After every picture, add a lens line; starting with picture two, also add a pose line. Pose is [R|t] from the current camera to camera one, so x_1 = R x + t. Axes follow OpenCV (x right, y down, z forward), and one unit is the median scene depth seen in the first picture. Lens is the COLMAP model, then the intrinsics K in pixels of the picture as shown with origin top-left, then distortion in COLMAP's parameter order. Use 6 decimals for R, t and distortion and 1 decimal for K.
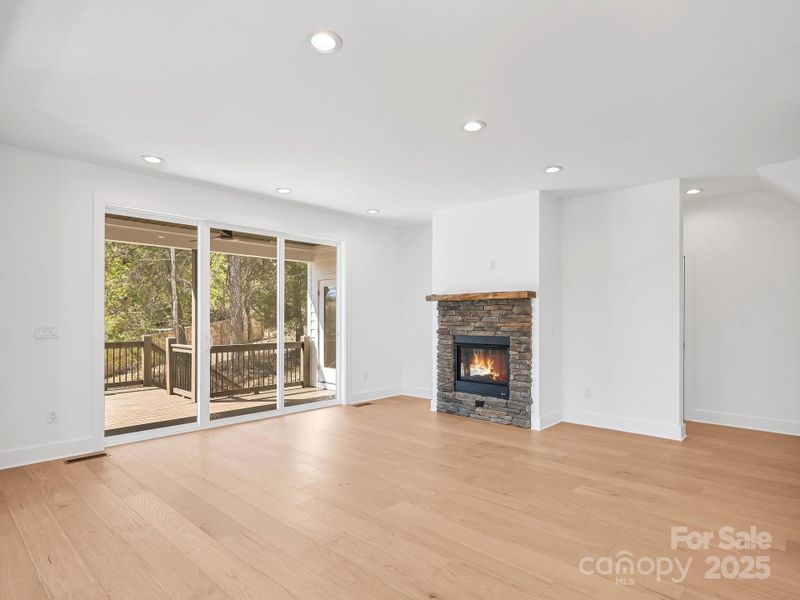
lens RADIAL K [[457.7, 0, 399.8], [0, 457.7, 317.8], [0, 0, 1]] dist [-0.003625, -0.000546]
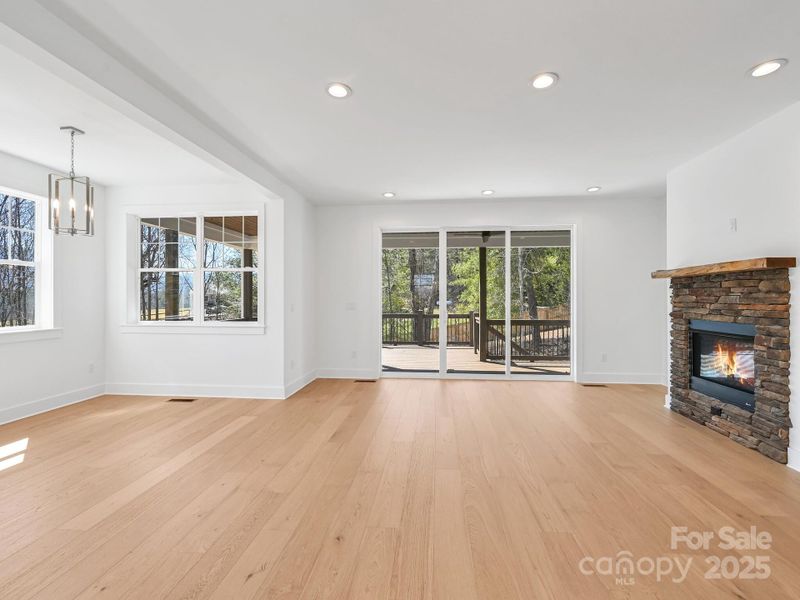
lens RADIAL K [[364.4, 0, 396.0], [0, 364.4, 299.2], [0, 0, 1]] dist [0.000414, -0.000044]
pose [[0.603352, 0.002792, -0.797470, 0.341069], [-0.001287, 0.999996, 0.002528, 0.001600], [0.797474, -0.000499, 0.603353, 0.215125]]
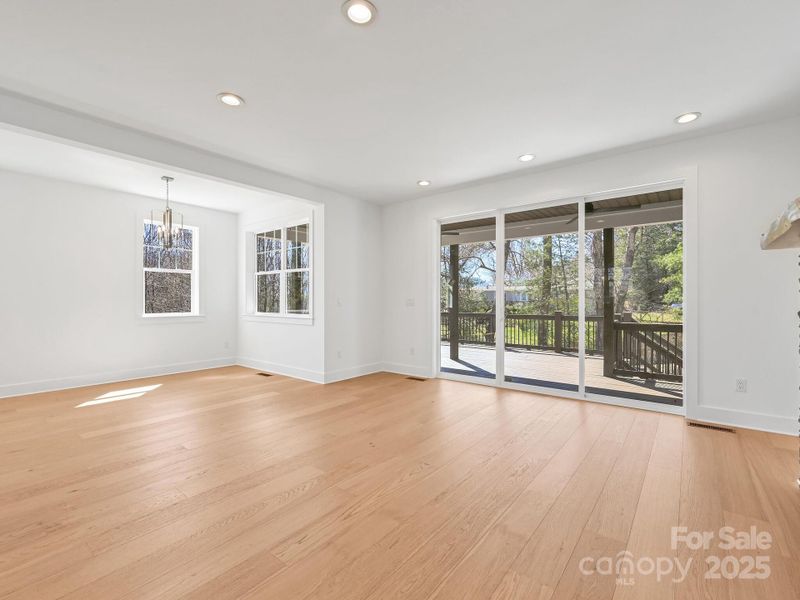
lens RADIAL K [[364.4, 0, 396.0], [0, 364.4, 299.2], [0, 0, 1]] dist [0.000414, -0.000044]
pose [[0.069366, -0.002938, -0.997587, 0.457703], [-0.001046, 0.999995, -0.003017, 0.019894], [0.997591, 0.001252, 0.069362, 0.633120]]
